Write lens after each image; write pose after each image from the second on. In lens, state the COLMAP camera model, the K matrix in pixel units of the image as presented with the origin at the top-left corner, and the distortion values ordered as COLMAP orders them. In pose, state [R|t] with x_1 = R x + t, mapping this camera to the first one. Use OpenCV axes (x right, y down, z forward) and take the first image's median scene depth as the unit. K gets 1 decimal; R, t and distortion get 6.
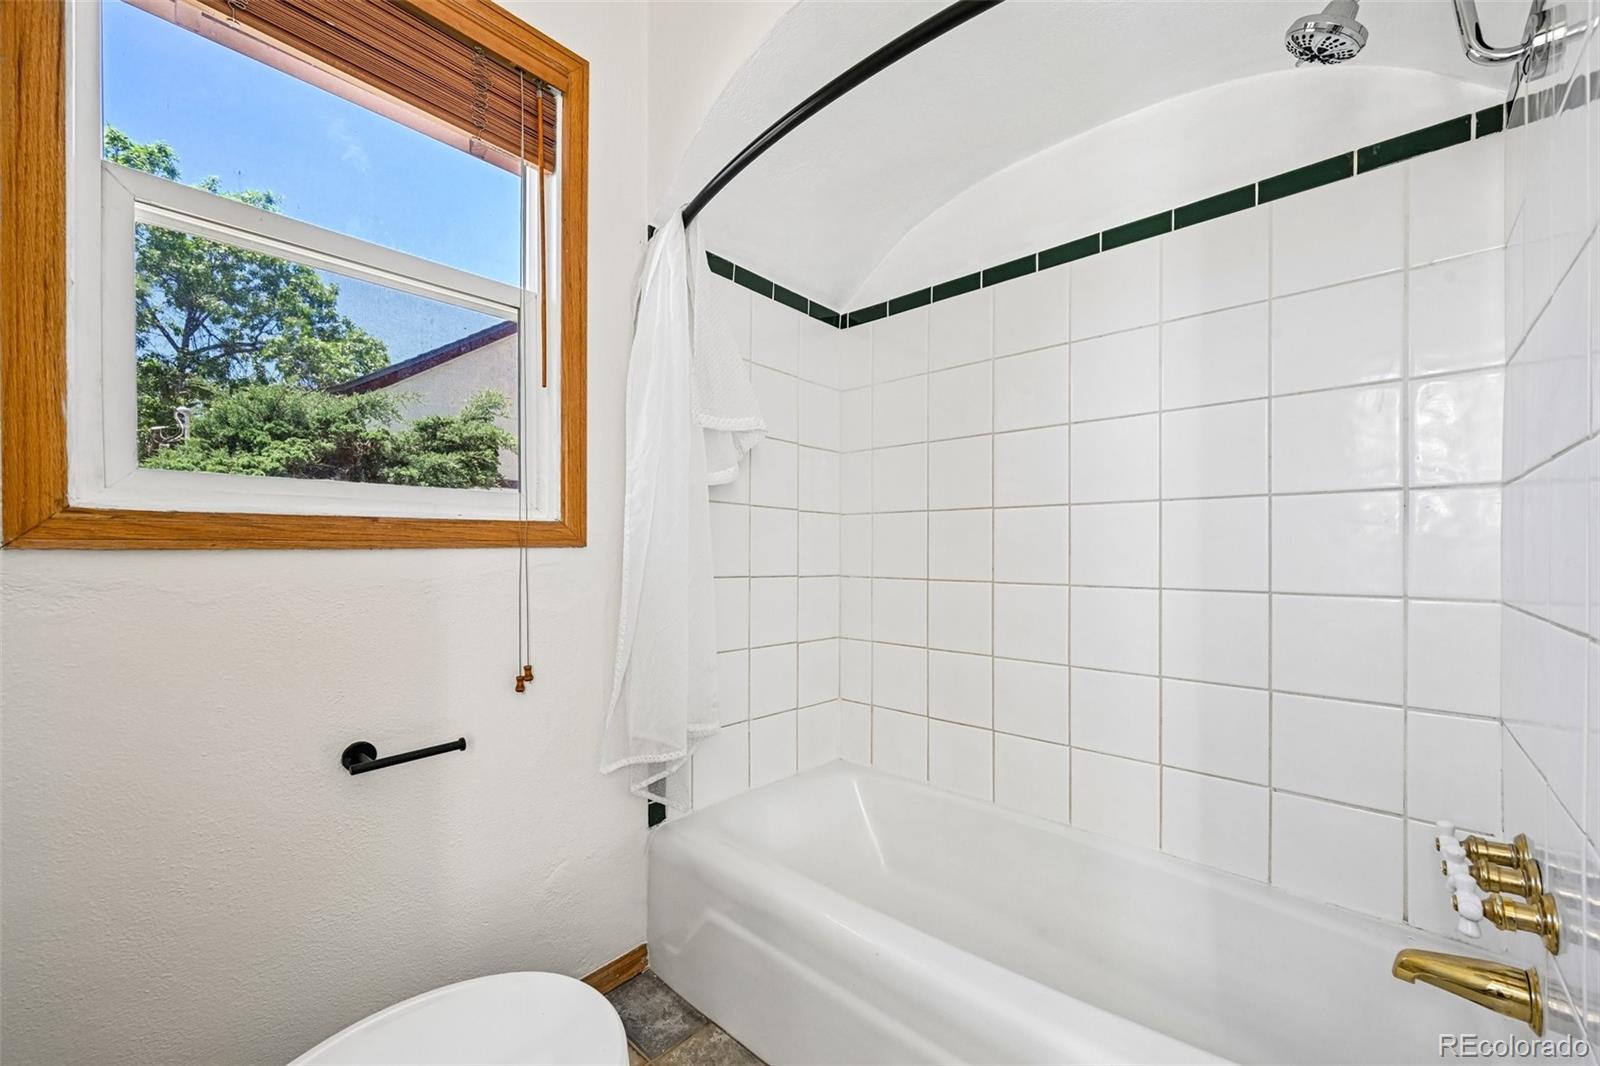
lens RADIAL K [[630.8, 0, 798.1], [0, 630.8, 552.1], [0, 0, 1]] dist [-0.003303, 0.000664]
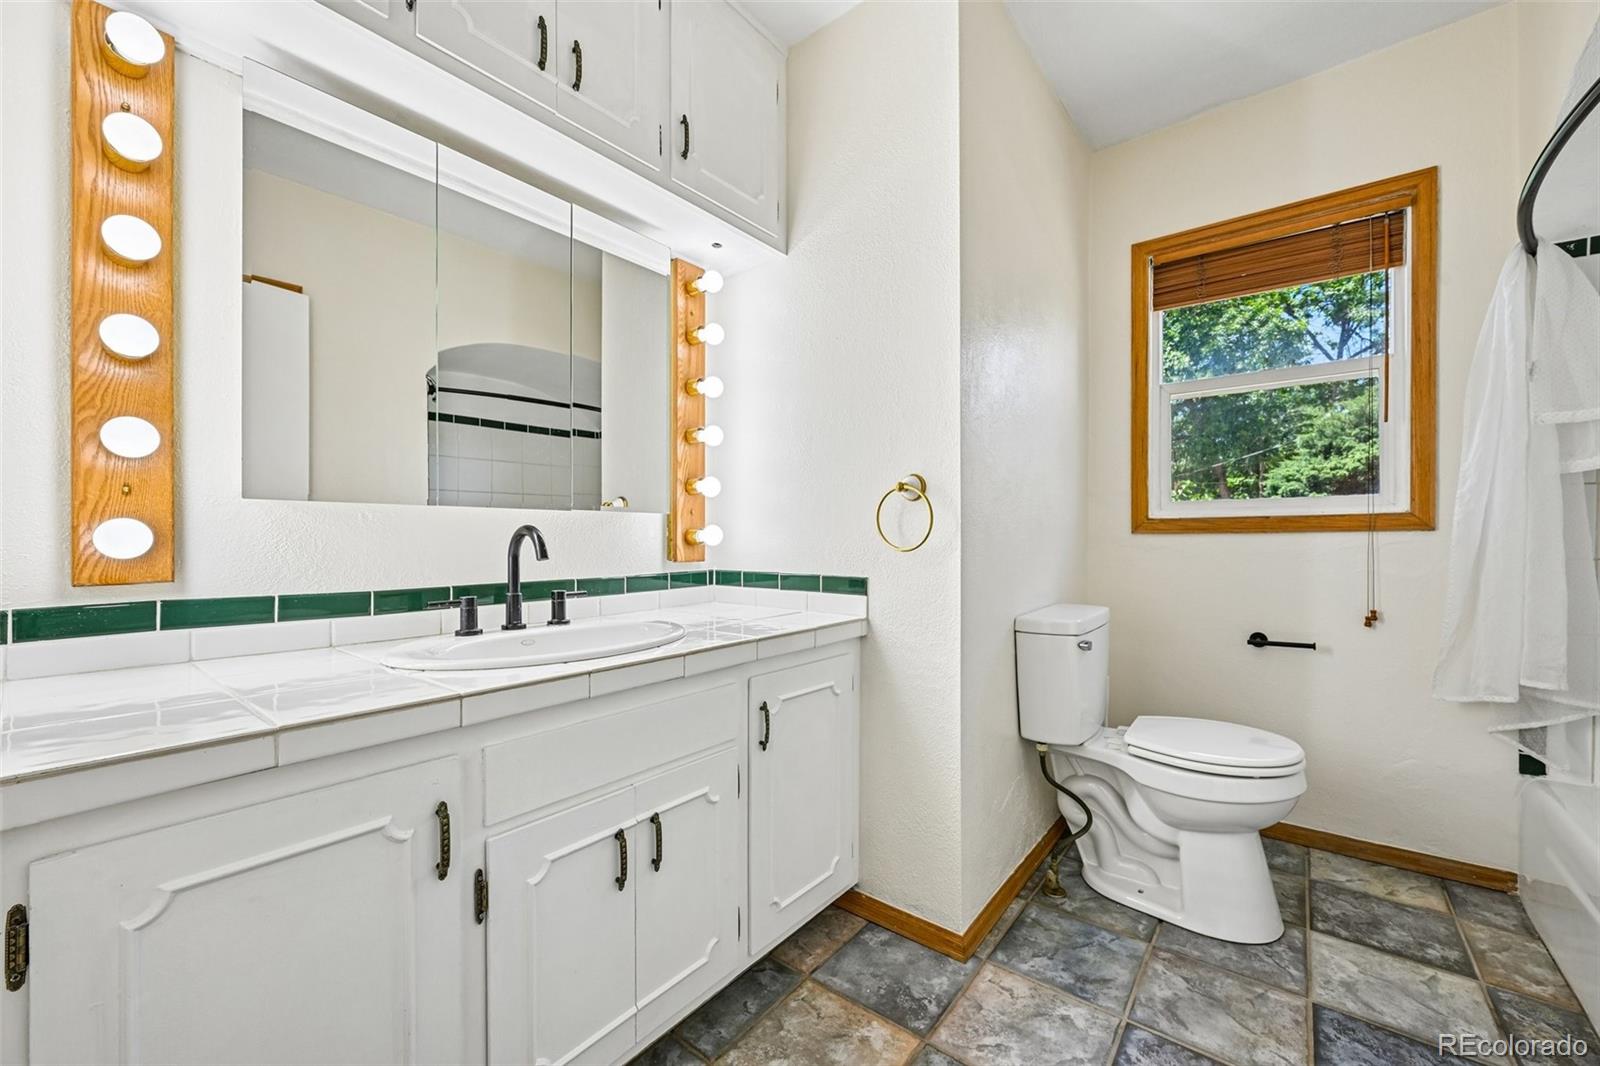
lens RADIAL K [[630.8, 0, 797.7], [0, 630.8, 534.6], [0, 0, 1]] dist [-0.003303, 0.000664]
pose [[0.059218, -0.002176, -0.998243, 0.824679], [-0.002645, 0.999994, -0.002336, 0.005675], [0.998242, 0.002779, 0.059212, -0.382488]]
